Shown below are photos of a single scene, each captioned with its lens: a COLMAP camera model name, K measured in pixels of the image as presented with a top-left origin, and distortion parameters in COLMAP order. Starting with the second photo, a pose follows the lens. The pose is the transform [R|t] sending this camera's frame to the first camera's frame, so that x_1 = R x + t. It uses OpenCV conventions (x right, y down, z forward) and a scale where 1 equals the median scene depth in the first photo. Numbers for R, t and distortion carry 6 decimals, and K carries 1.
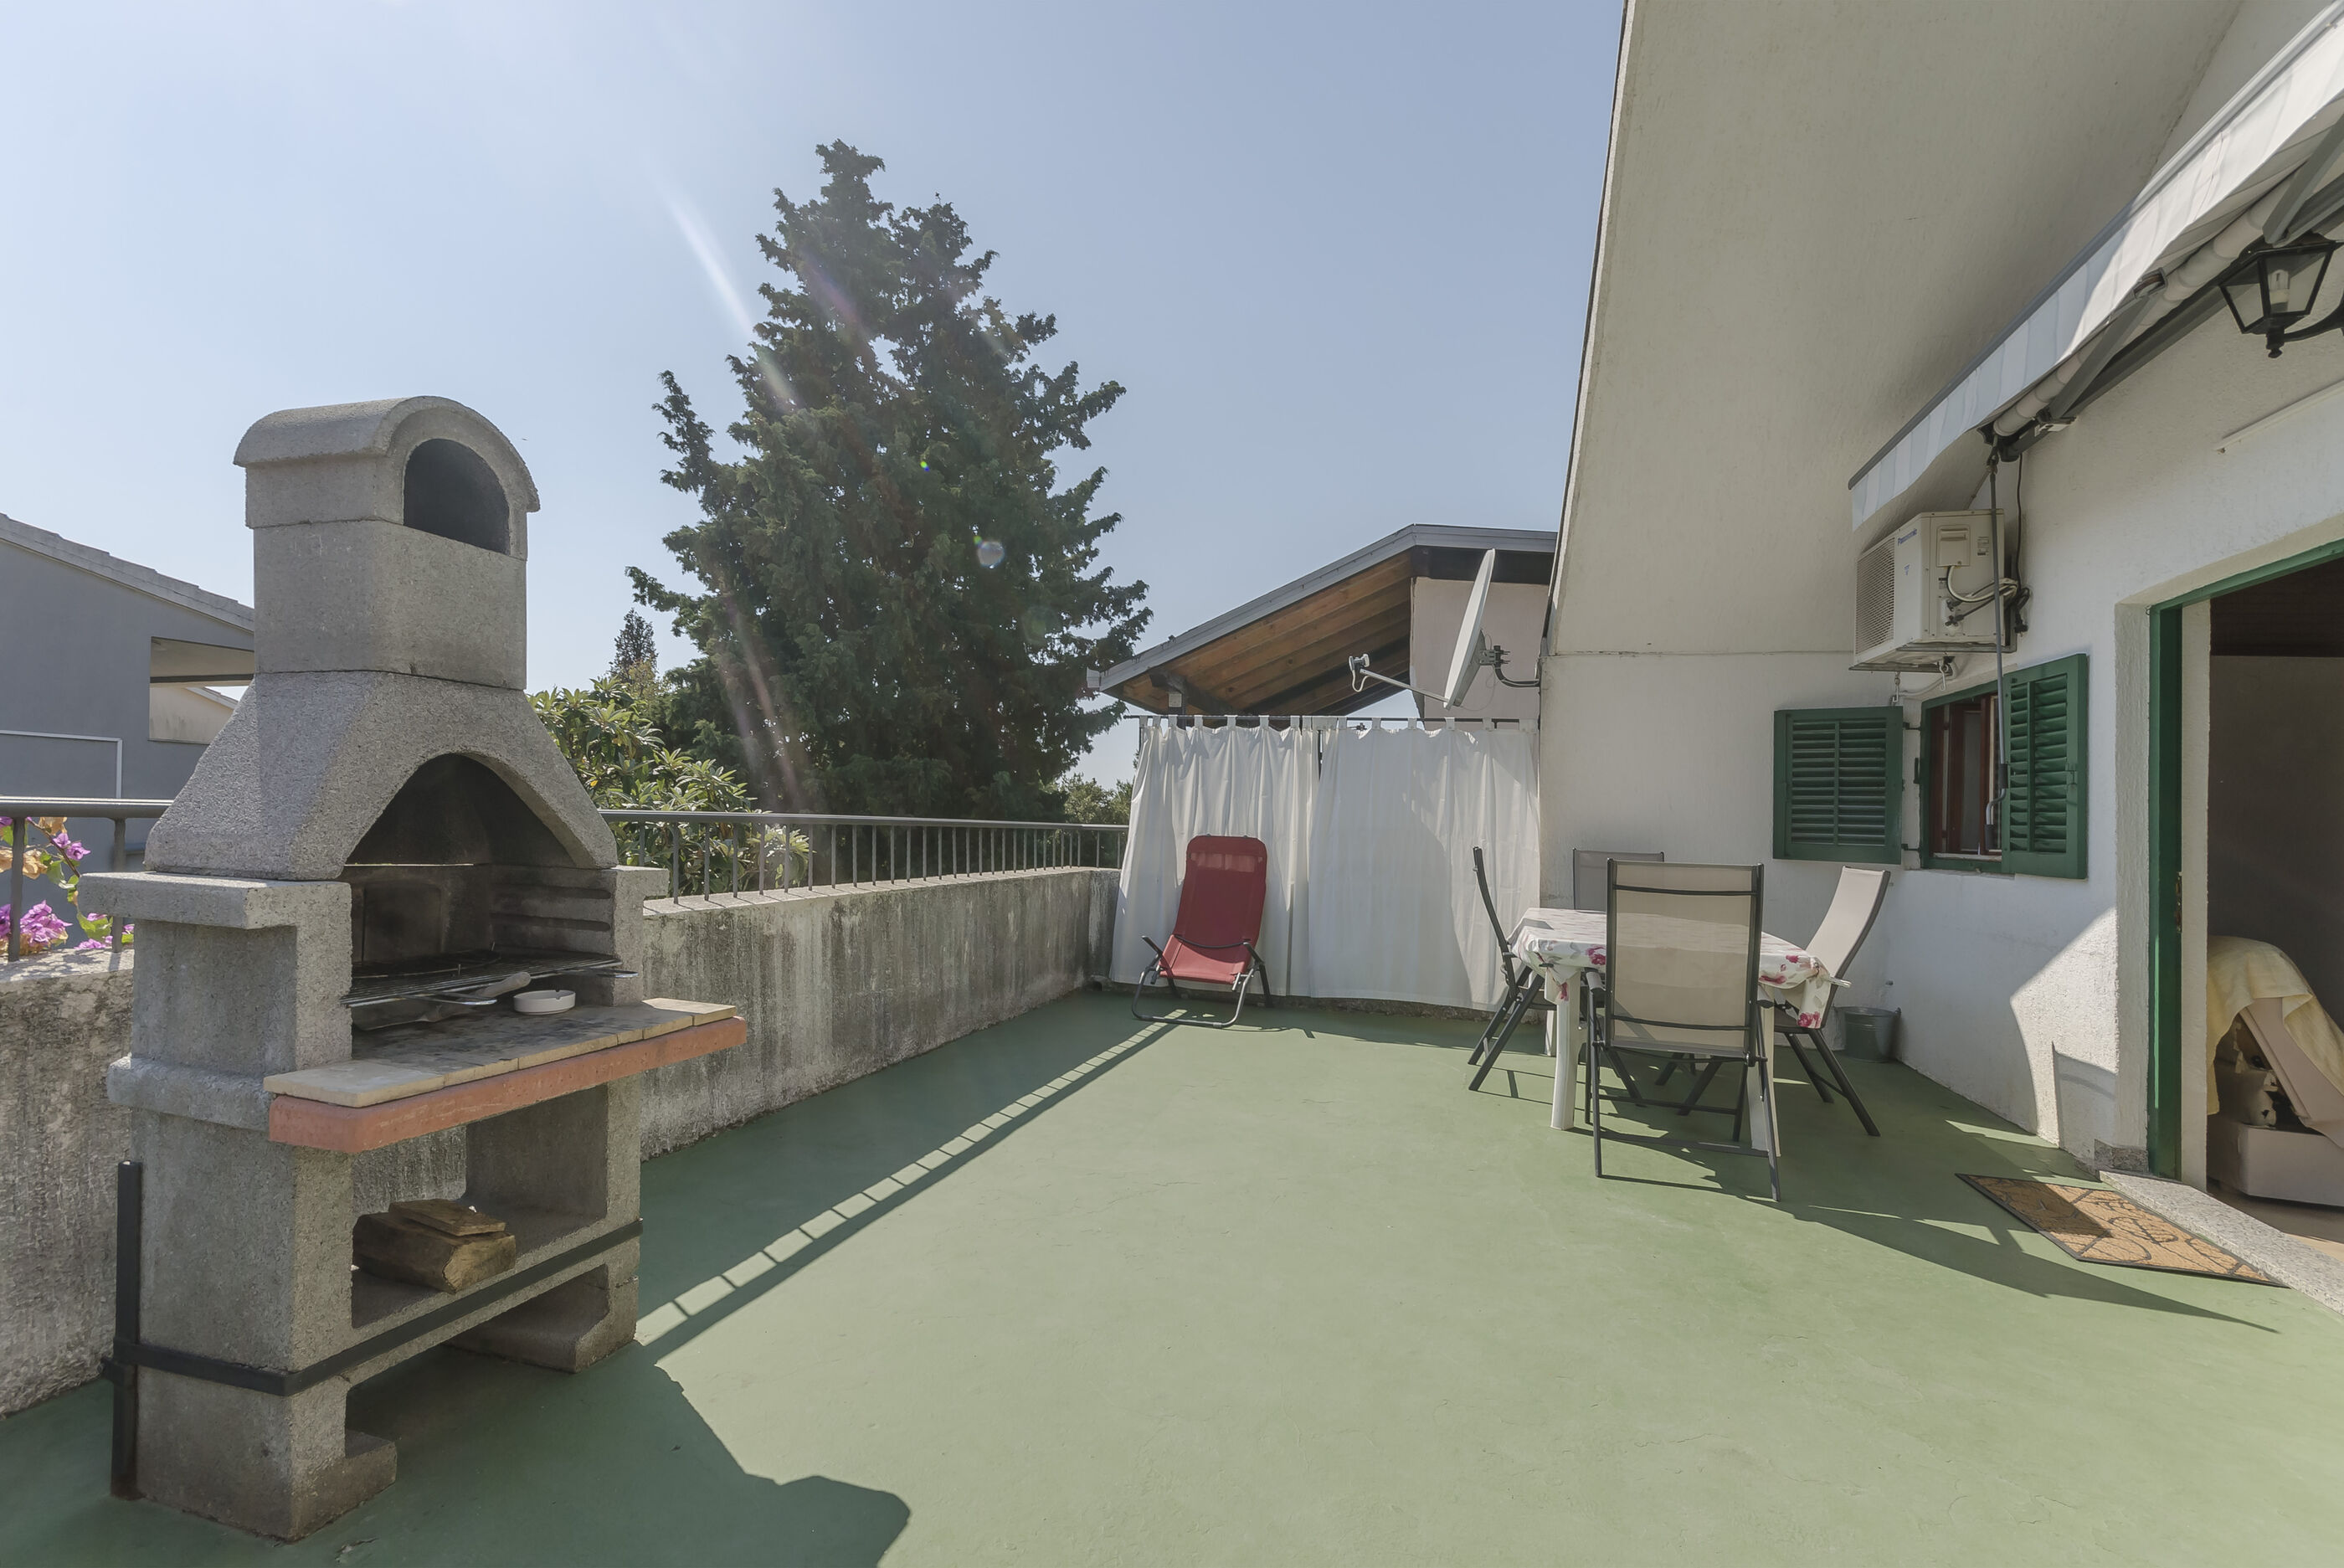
lens RADIAL K [[1043.5, 0, 1181.5], [0, 1043.5, 785.7], [0, 0, 1]] dist [0.009647, -0.002447]
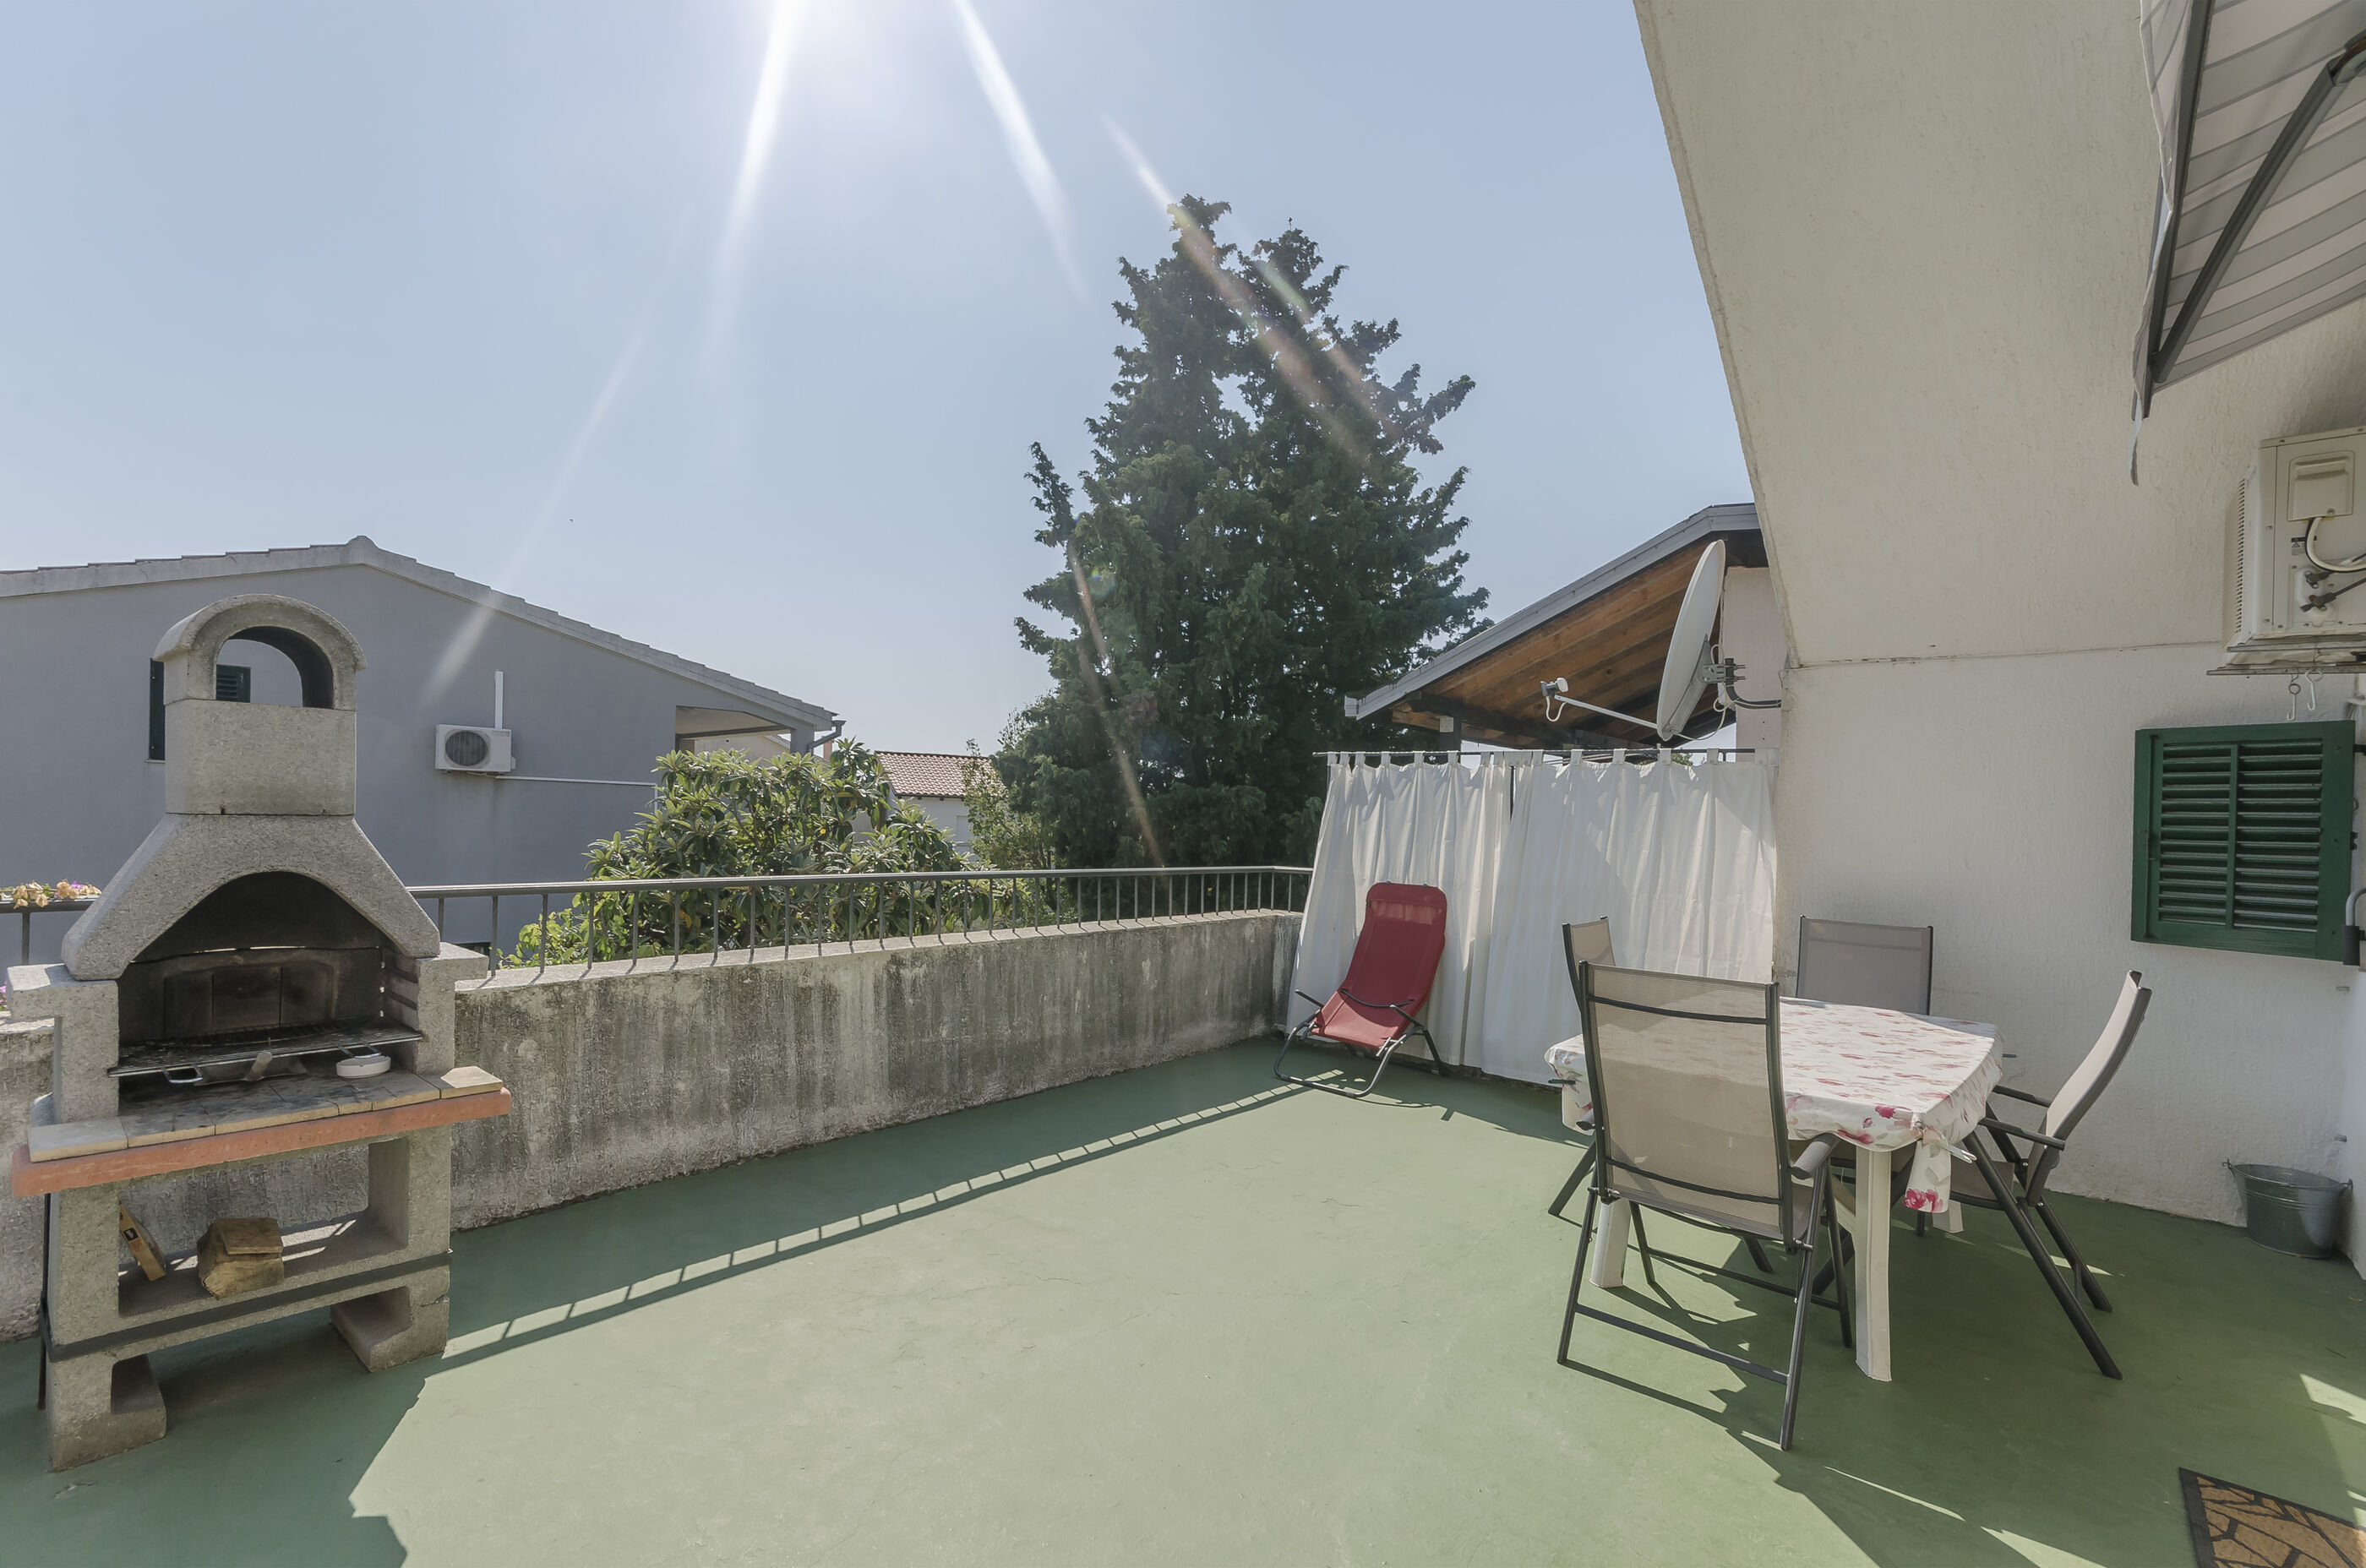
lens RADIAL K [[1048.2, 0, 1188.0], [0, 1048.2, 799.8], [0, 0, 1]] dist [0.008643, -0.001125]
pose [[0.912983, -0.009555, -0.407886, 0.283428], [0.012052, 0.999921, 0.003553, -0.036328], [0.407820, -0.008160, 0.913026, 0.094292]]
